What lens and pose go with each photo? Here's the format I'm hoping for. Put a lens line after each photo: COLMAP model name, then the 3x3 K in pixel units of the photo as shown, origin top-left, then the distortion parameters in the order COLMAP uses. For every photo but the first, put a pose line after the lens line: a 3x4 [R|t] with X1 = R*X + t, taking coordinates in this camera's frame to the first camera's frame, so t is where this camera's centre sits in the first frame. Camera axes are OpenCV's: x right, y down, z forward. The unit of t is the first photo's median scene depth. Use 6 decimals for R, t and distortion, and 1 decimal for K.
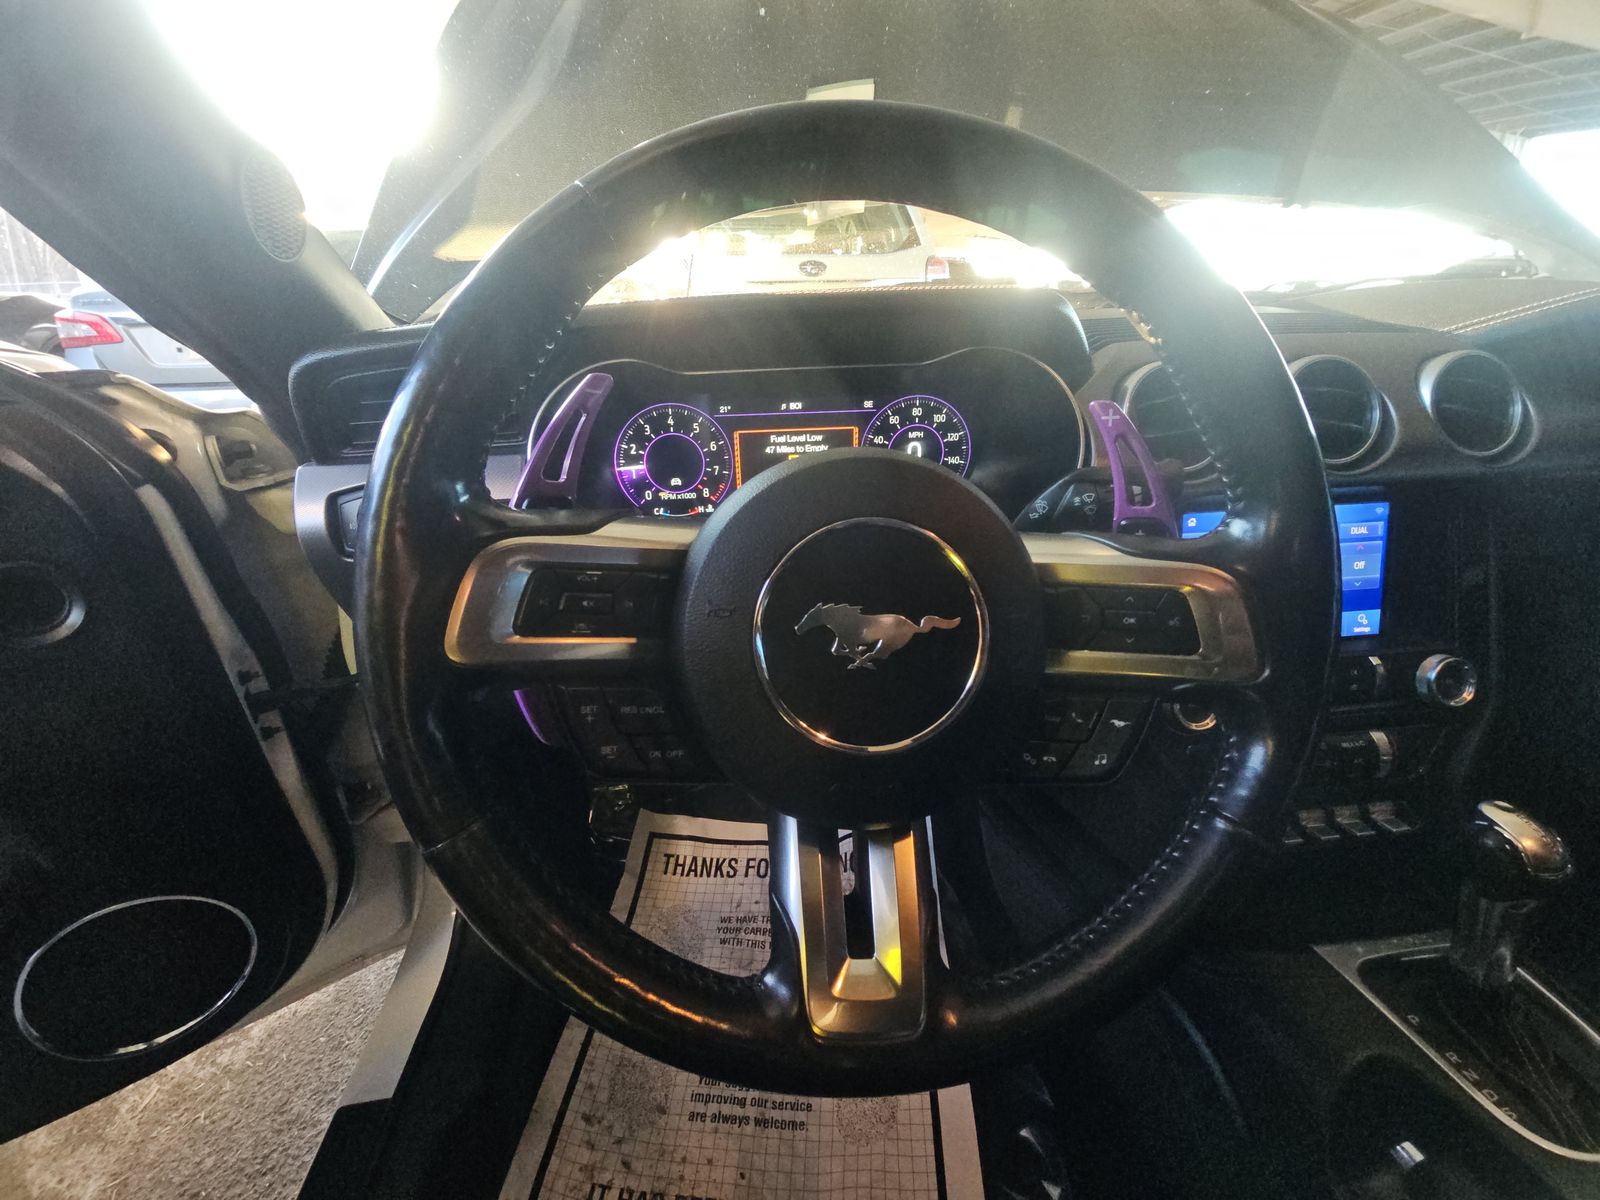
lens RADIAL K [[642.5, 0, 800.5], [0, 642.5, 596.1], [0, 0, 1]] dist [0.002286, -0.003683]
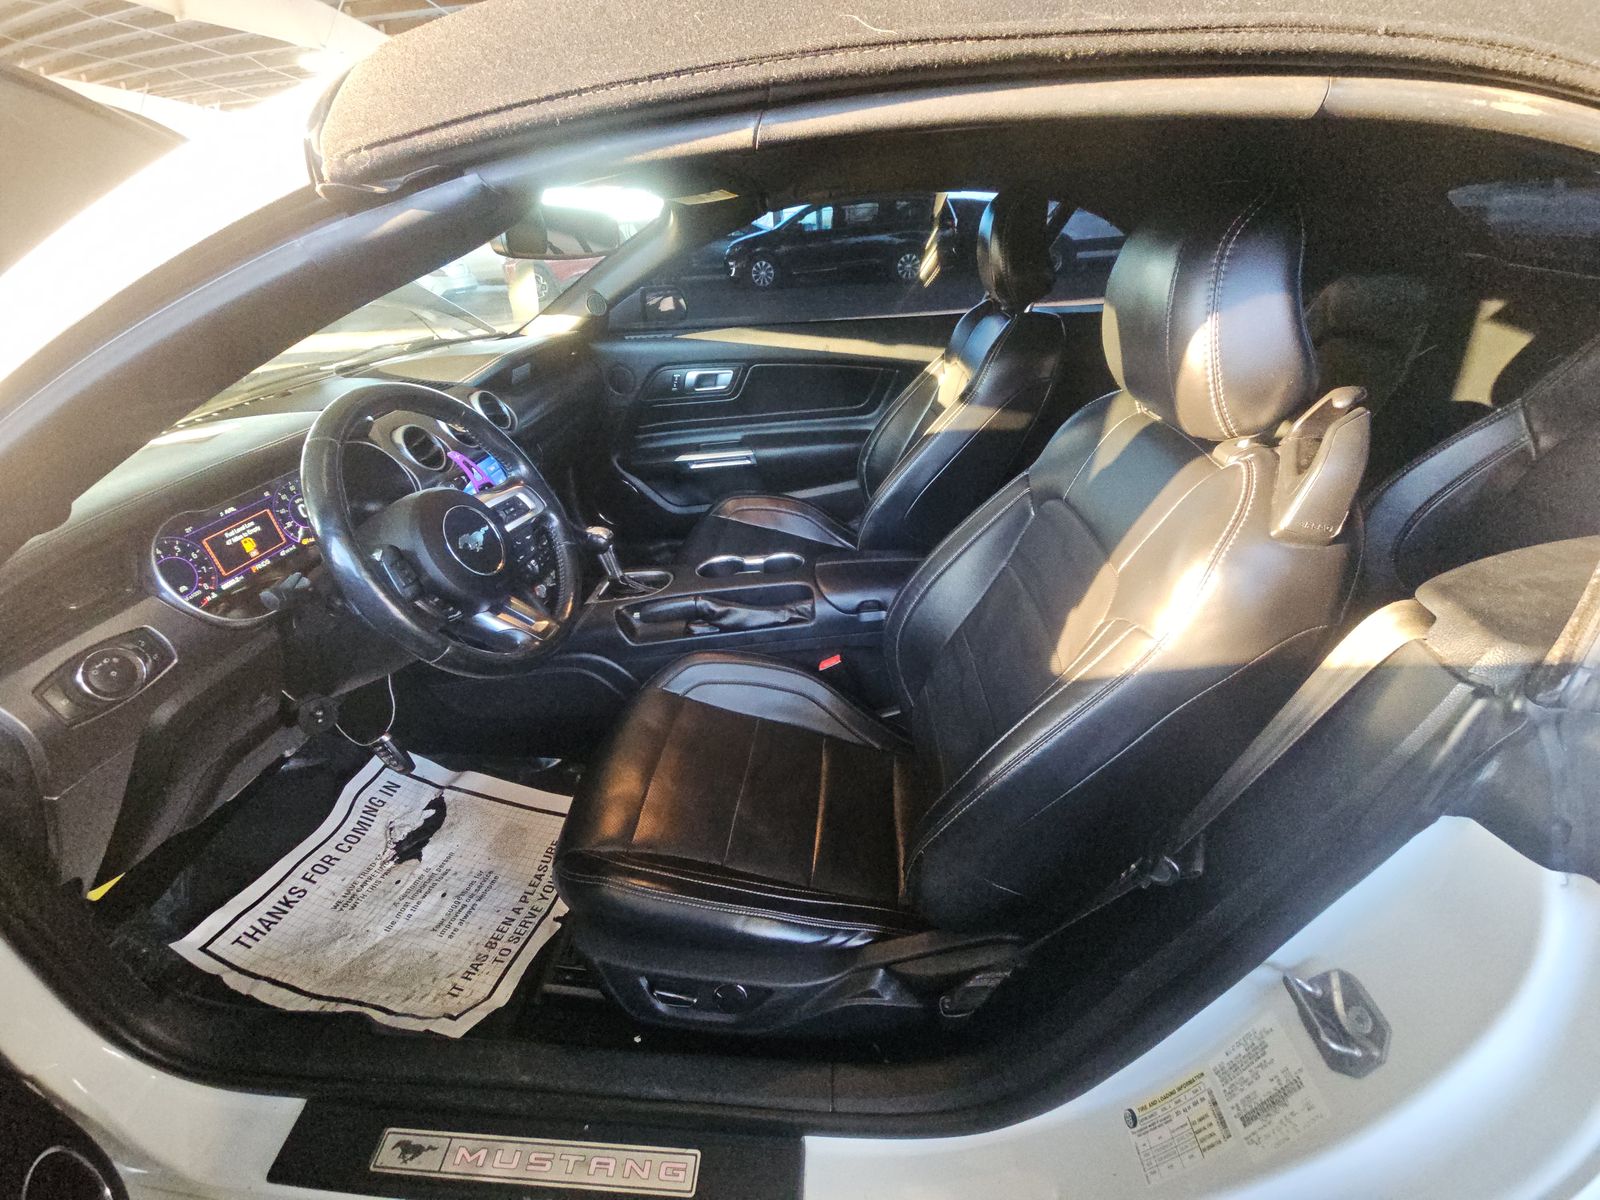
lens RADIAL K [[642.5, 0, 797.4], [0, 642.5, 595.8], [0, 0, 1]] dist [0.002286, -0.003683]
pose [[0.180972, -0.480953, 0.857866, -1.163223], [0.443292, 0.818528, 0.365384, -0.082796], [-0.877919, 0.314160, 0.361333, -0.689369]]
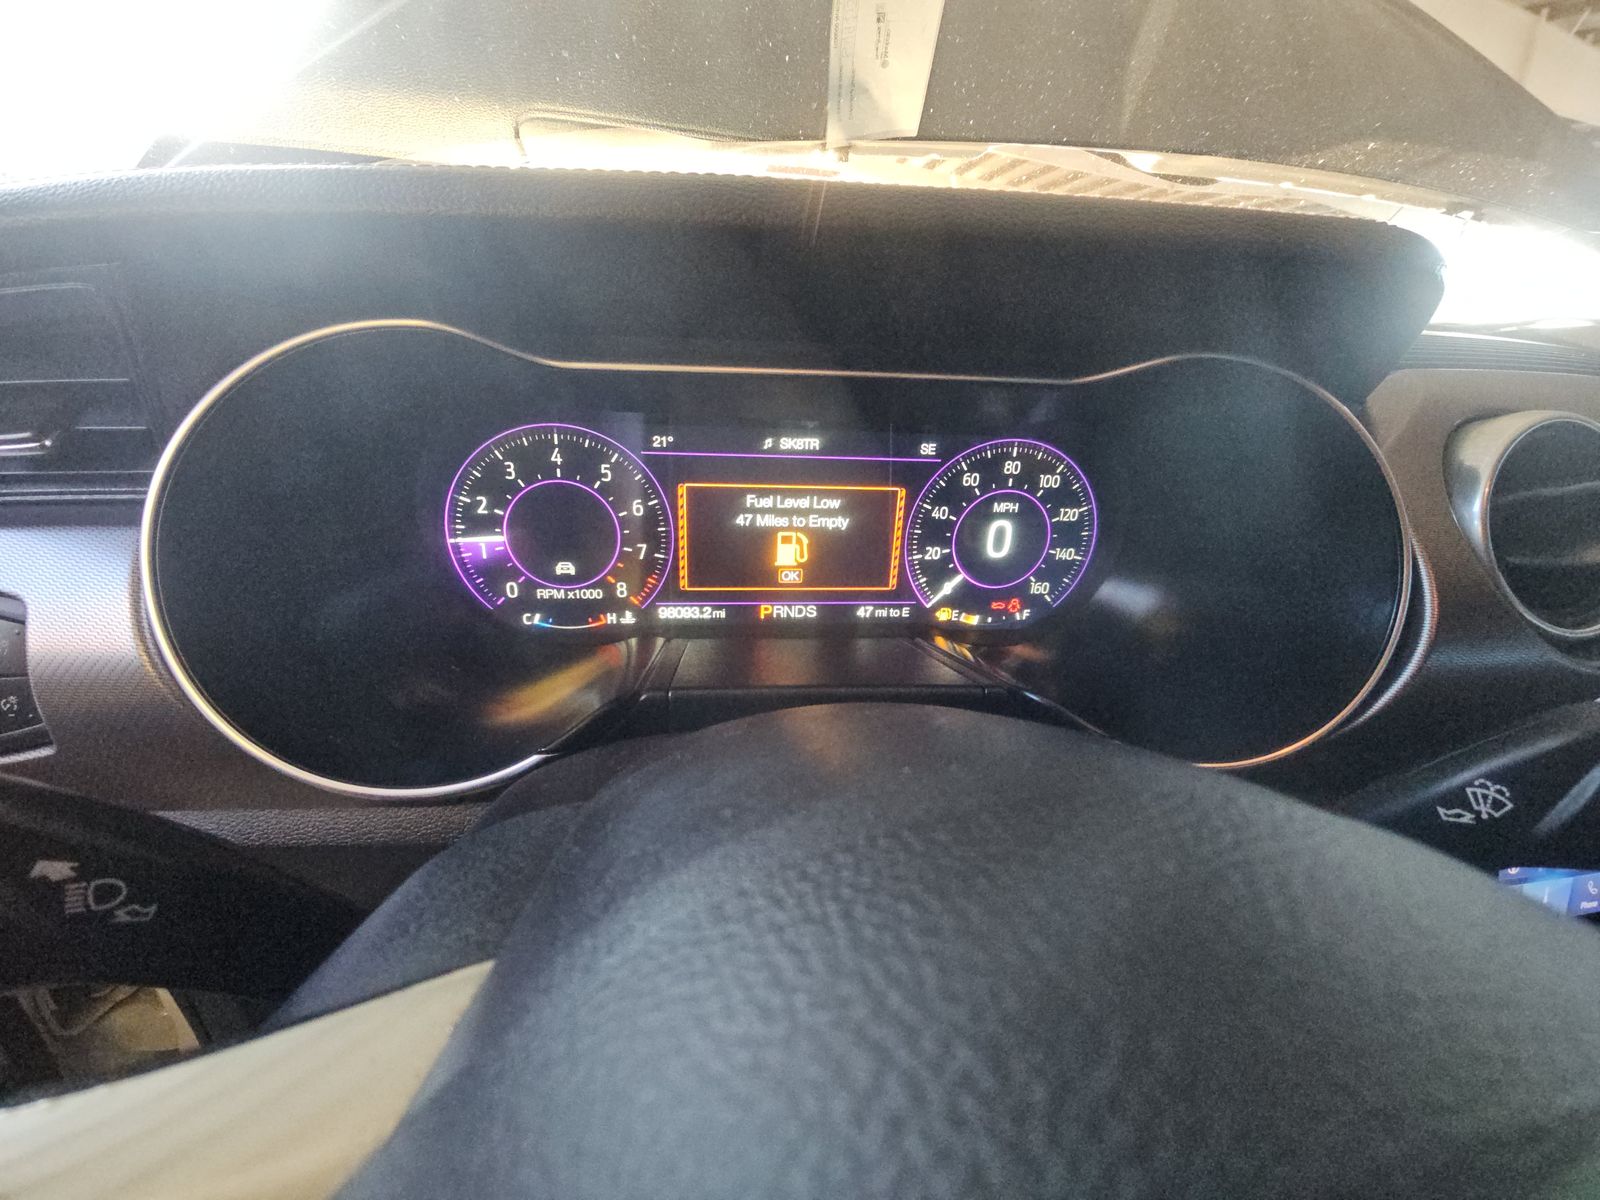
lens RADIAL K [[642.5, 0, 802.8], [0, 642.5, 601.7], [0, 0, 1]] dist [0.002286, -0.003683]
pose [[0.997393, 0.054850, 0.046895, -0.019100], [-0.054272, 0.998435, -0.013512, -0.153181], [-0.047562, 0.010932, 0.998808, 0.452679]]
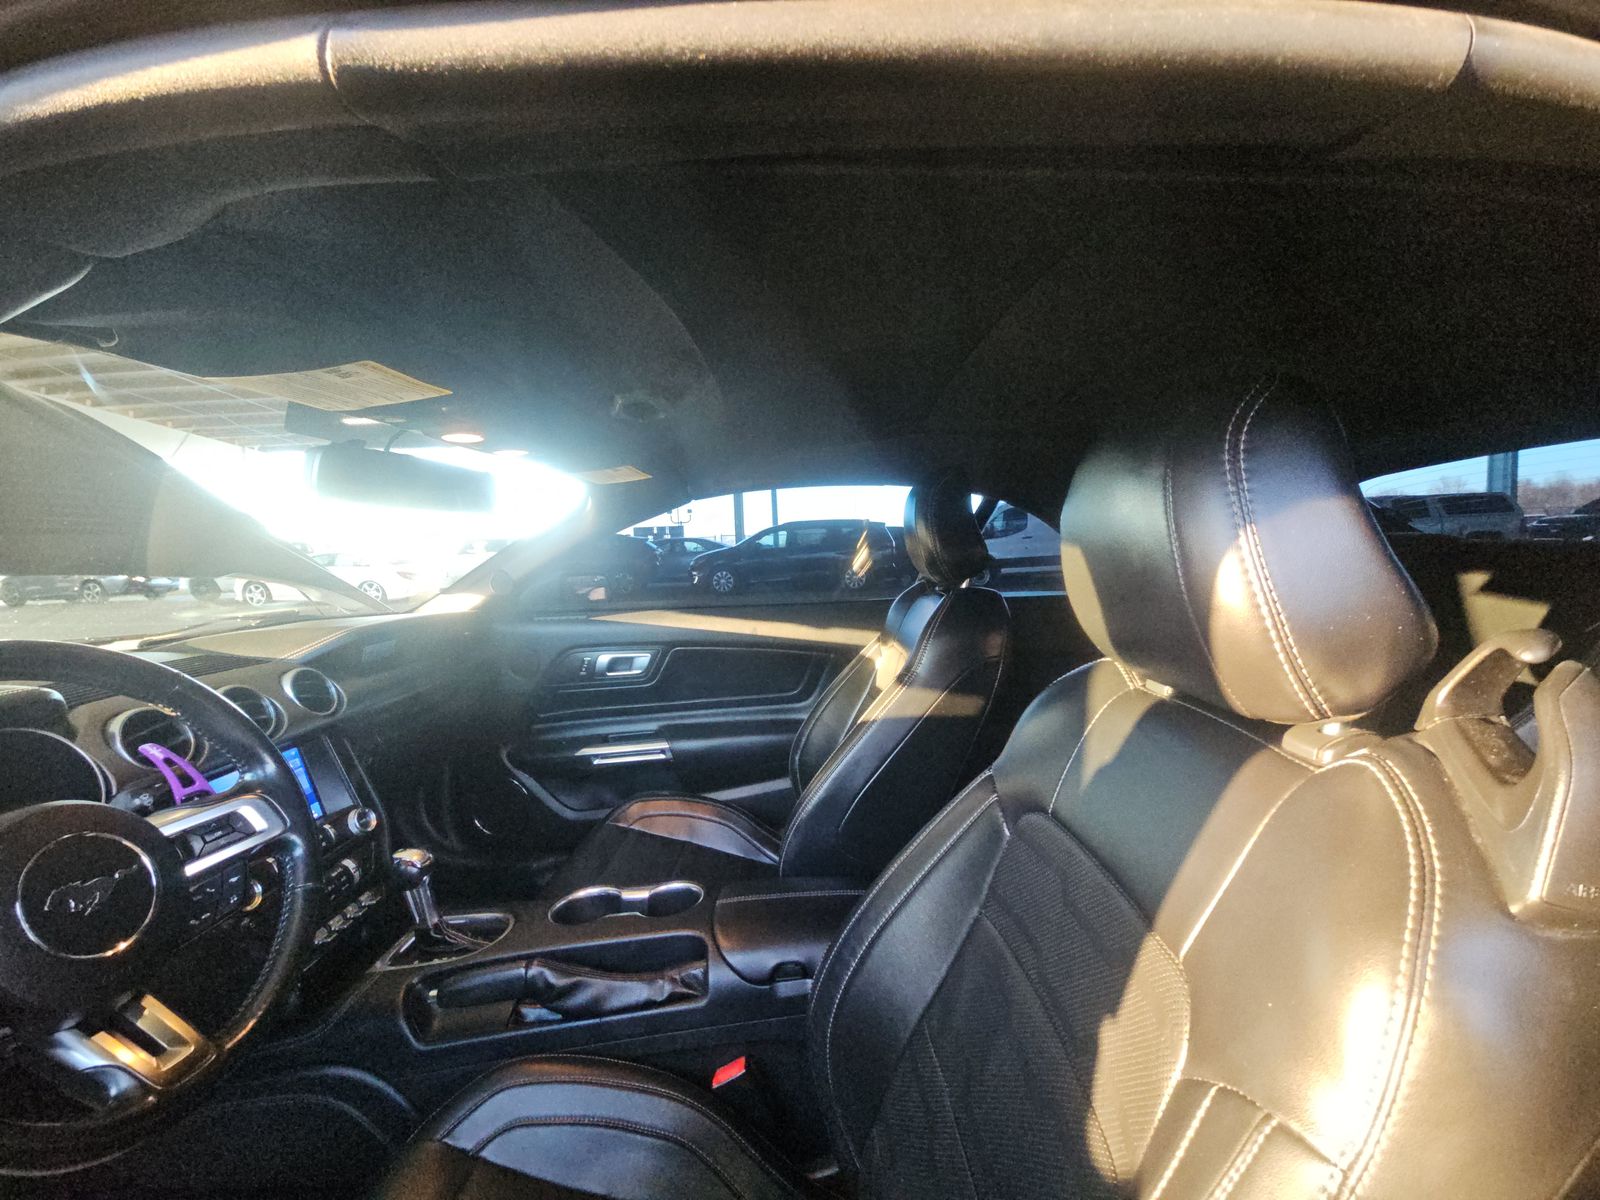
lens RADIAL K [[642.5, 0, 796.6], [0, 642.5, 603.3], [0, 0, 1]] dist [0.002286, -0.003683]
pose [[0.122492, -0.072072, 0.989849, -0.674727], [0.433162, 0.901236, 0.012017, 0.075941], [-0.892954, 0.427293, 0.141613, -0.692205]]
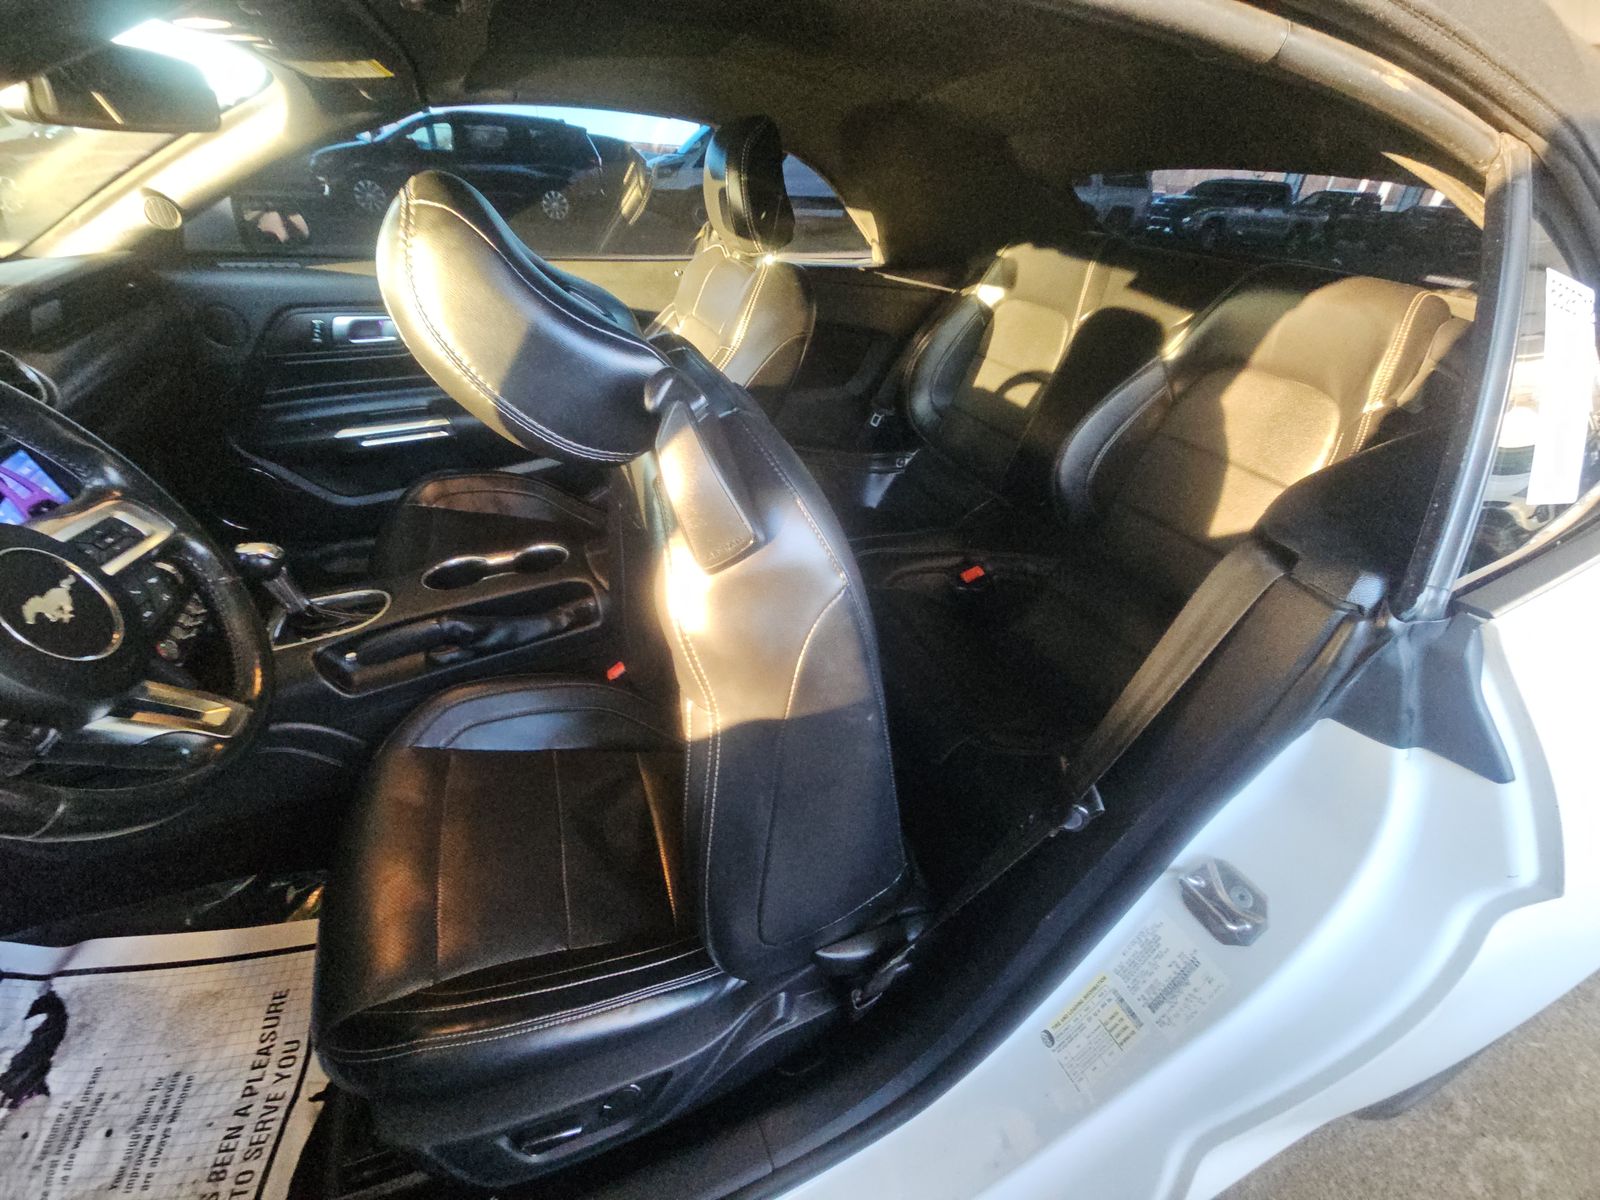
lens RADIAL K [[642.5, 0, 794.7], [0, 642.5, 593.6], [0, 0, 1]] dist [0.002286, -0.003683]
pose [[-0.280824, -0.525418, 0.803165, -0.934857], [0.342145, 0.727053, 0.595257, -0.160105], [-0.896702, 0.441961, -0.024405, -0.424891]]
